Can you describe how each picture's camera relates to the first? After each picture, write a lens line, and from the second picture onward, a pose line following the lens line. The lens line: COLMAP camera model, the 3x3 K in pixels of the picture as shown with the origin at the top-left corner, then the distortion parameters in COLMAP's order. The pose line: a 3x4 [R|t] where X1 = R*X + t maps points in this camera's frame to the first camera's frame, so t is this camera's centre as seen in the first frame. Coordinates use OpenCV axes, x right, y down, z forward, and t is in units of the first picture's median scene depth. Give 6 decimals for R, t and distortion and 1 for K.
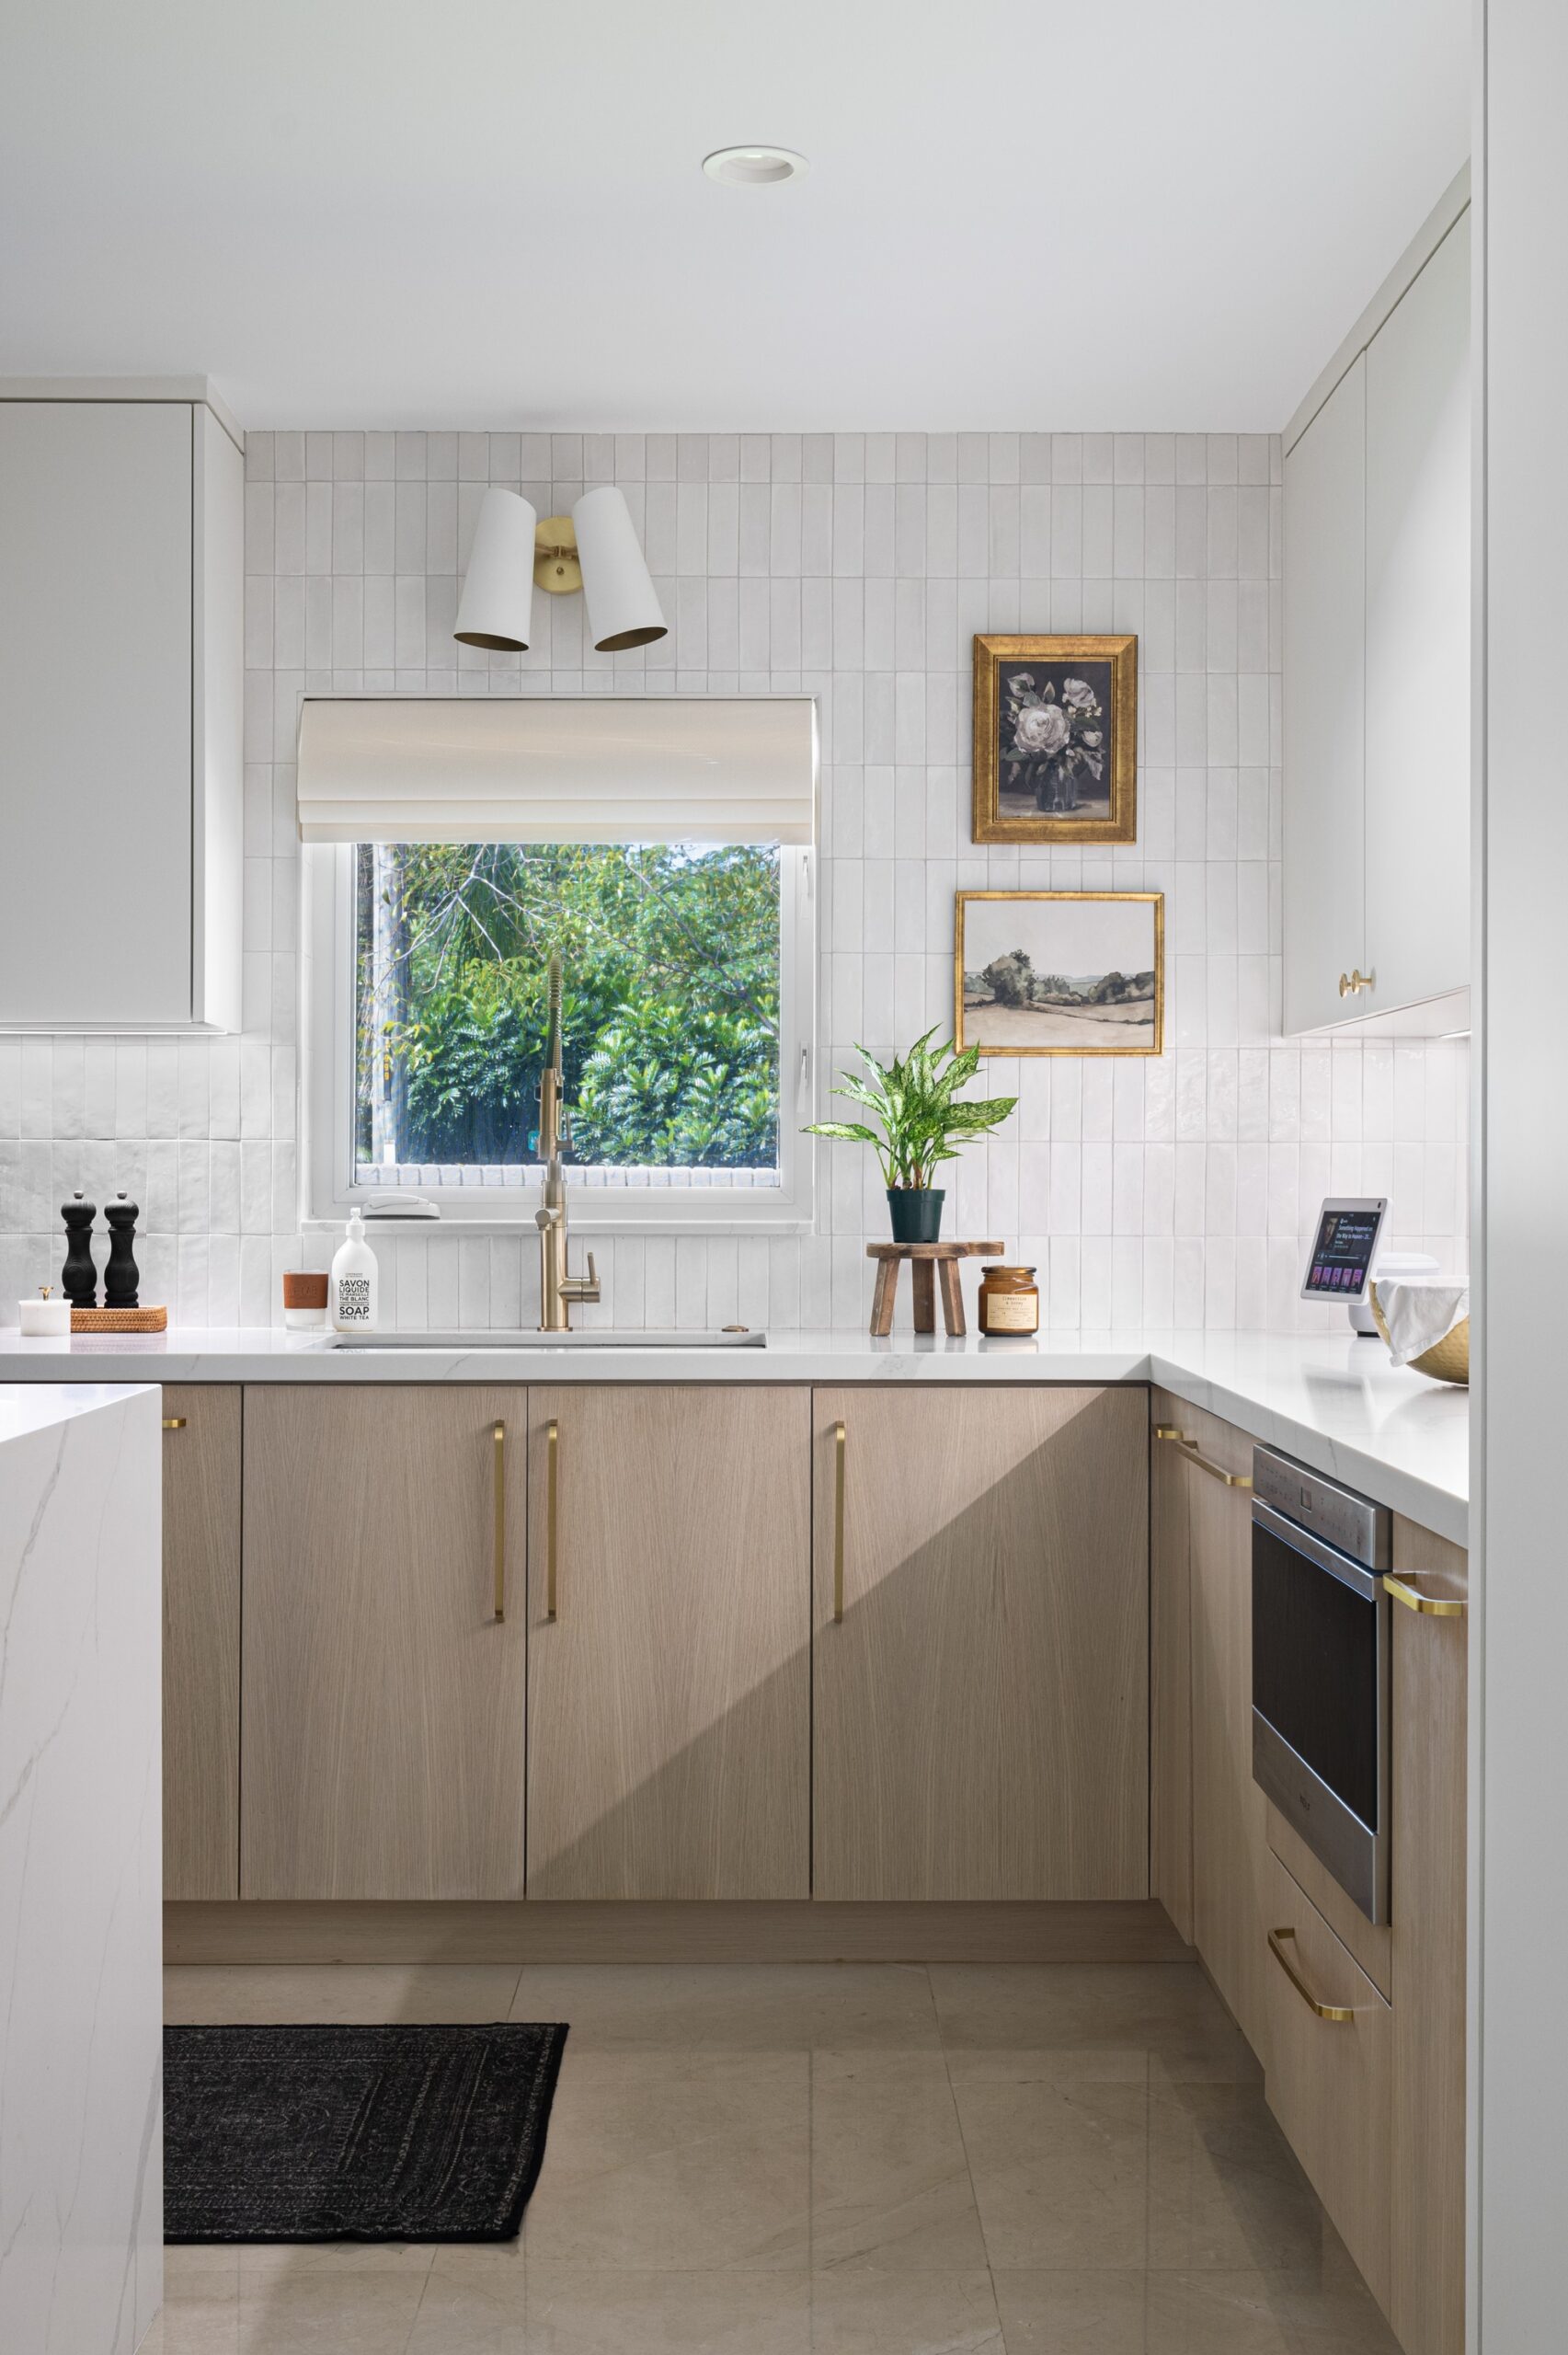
lens RADIAL K [[2526.6, 0, 784.0], [0, 2526.6, 1177.5], [0, 0, 1]] dist [-0.017119, -0.008743]
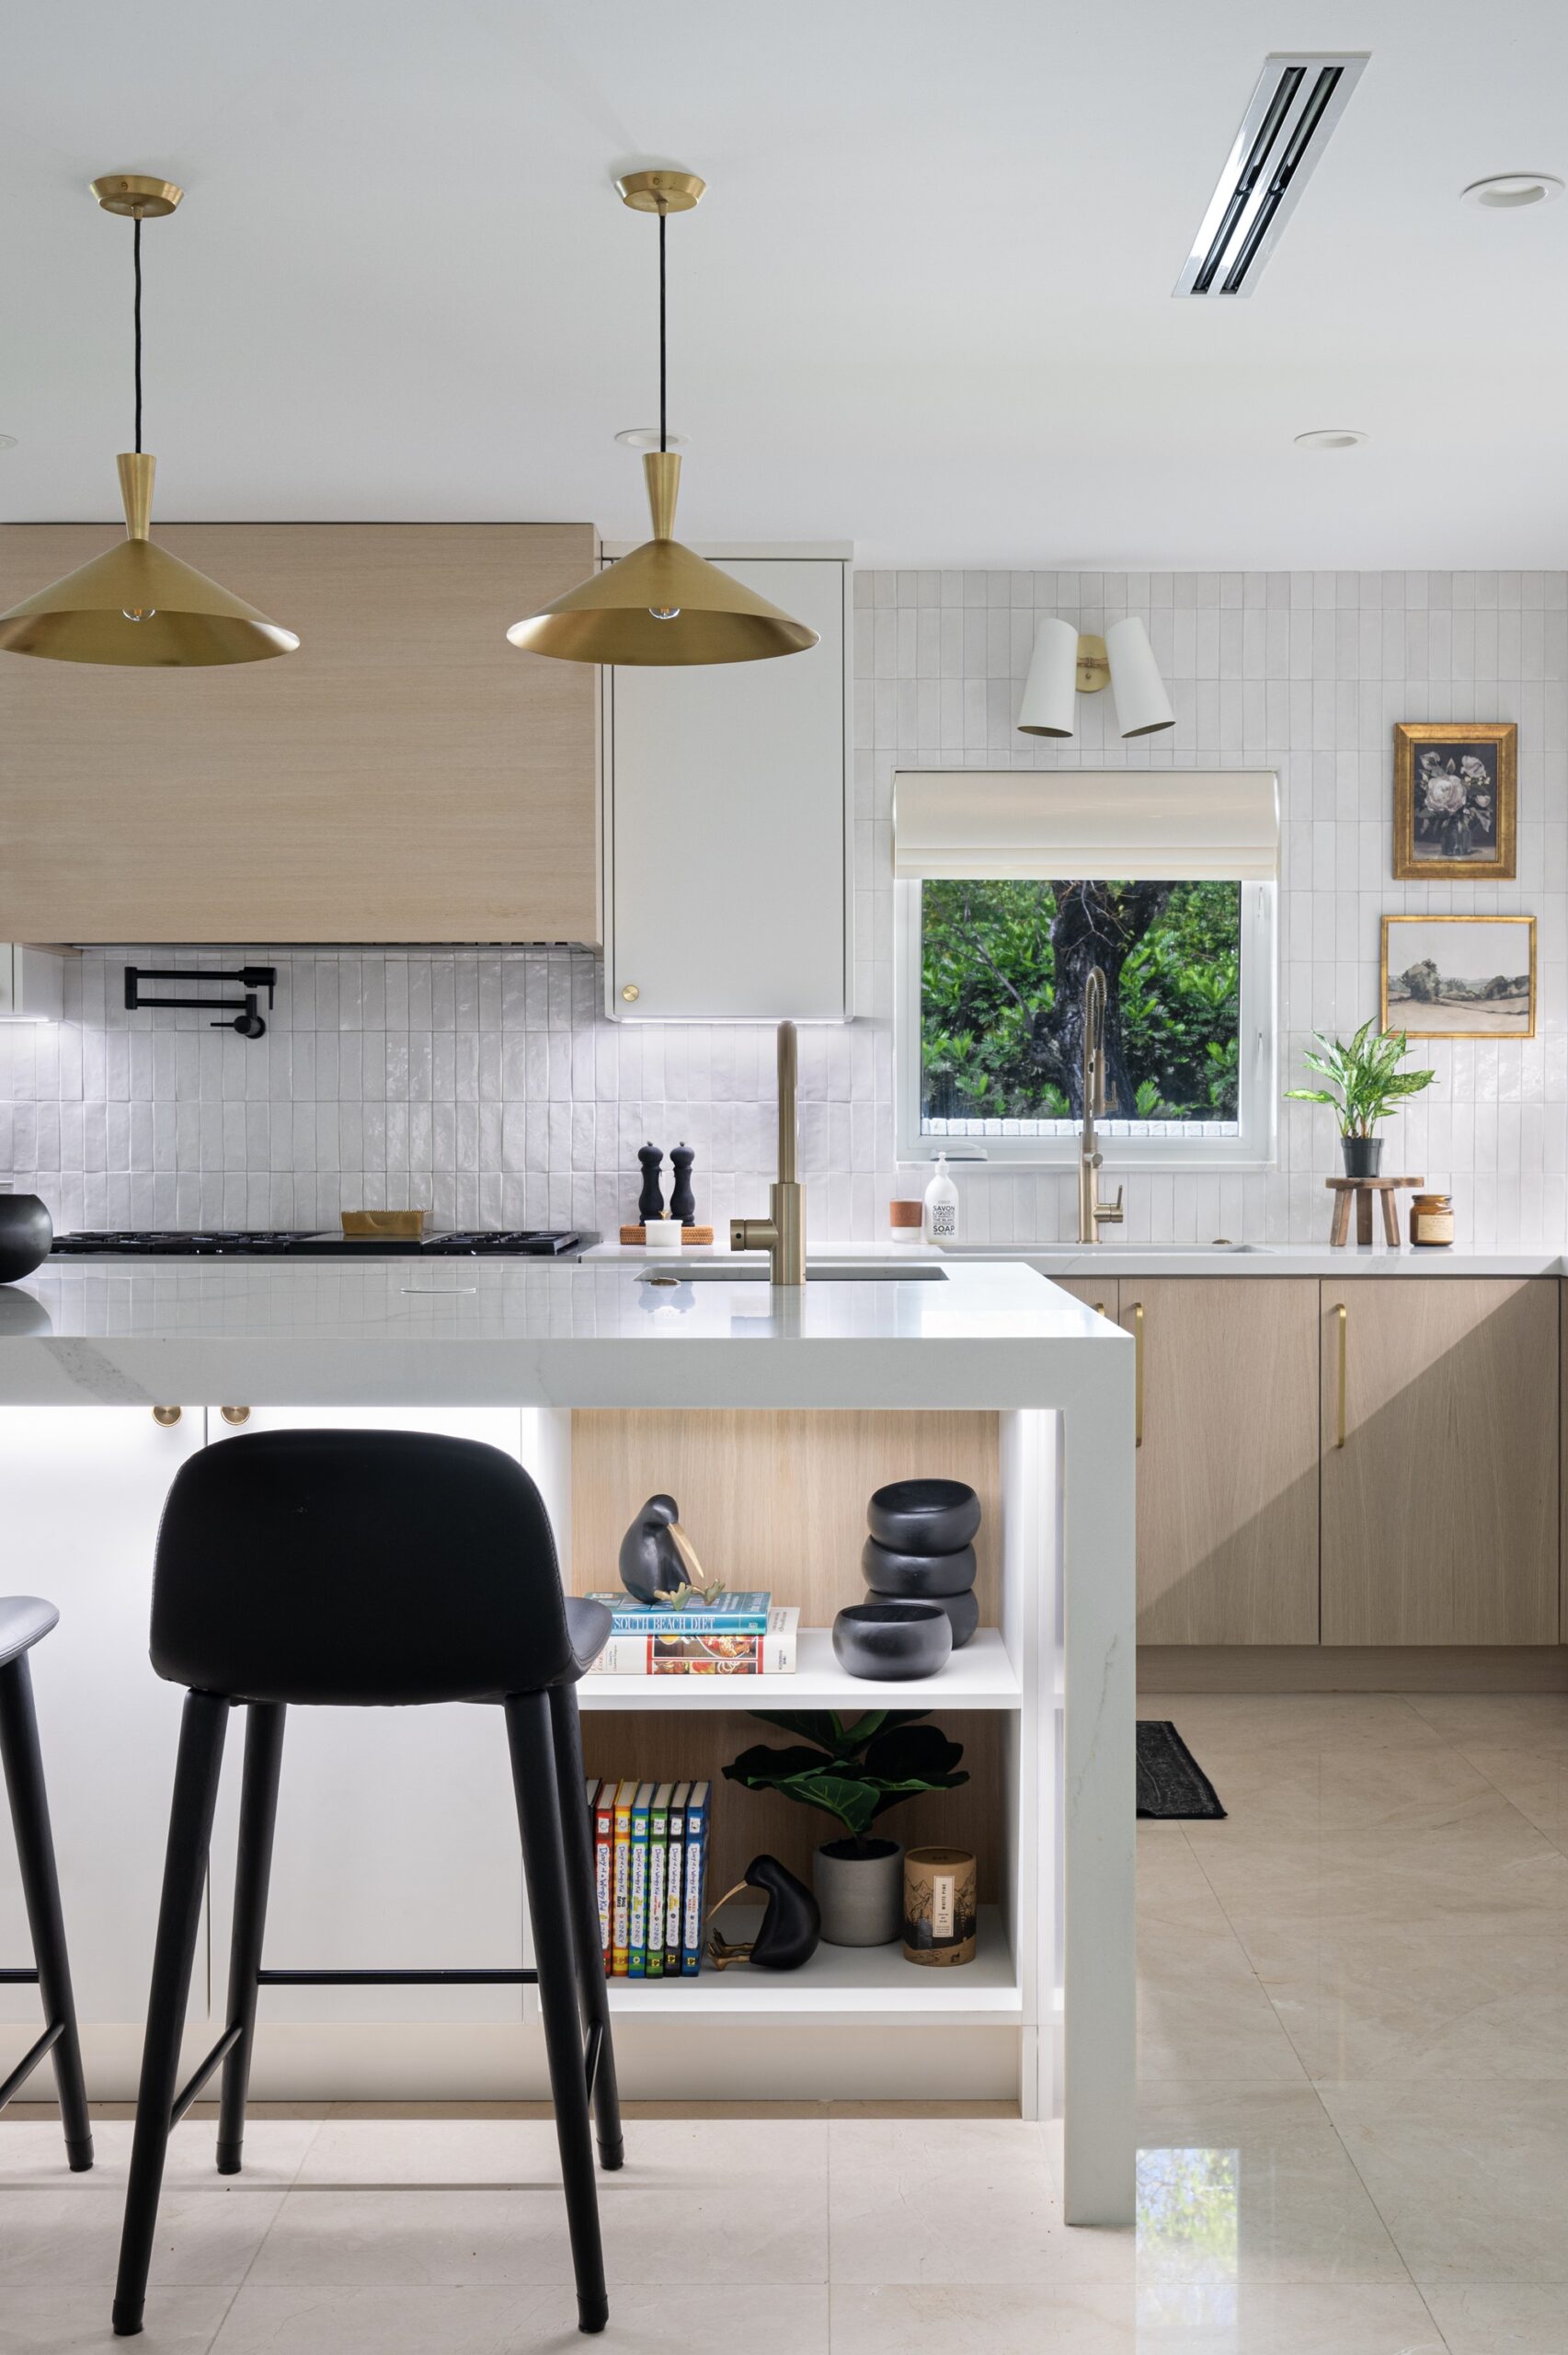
lens RADIAL K [[2767.8, 0, 784.8], [0, 2767.8, 1145.4], [0, 0, 1]] dist [-0.005636, 0.006877]
pose [[0.999960, -0.000942, 0.008868, -0.261868], [0.000844, 0.999939, 0.011052, -0.007893], [-0.008878, -0.011044, 0.999900, -0.466056]]
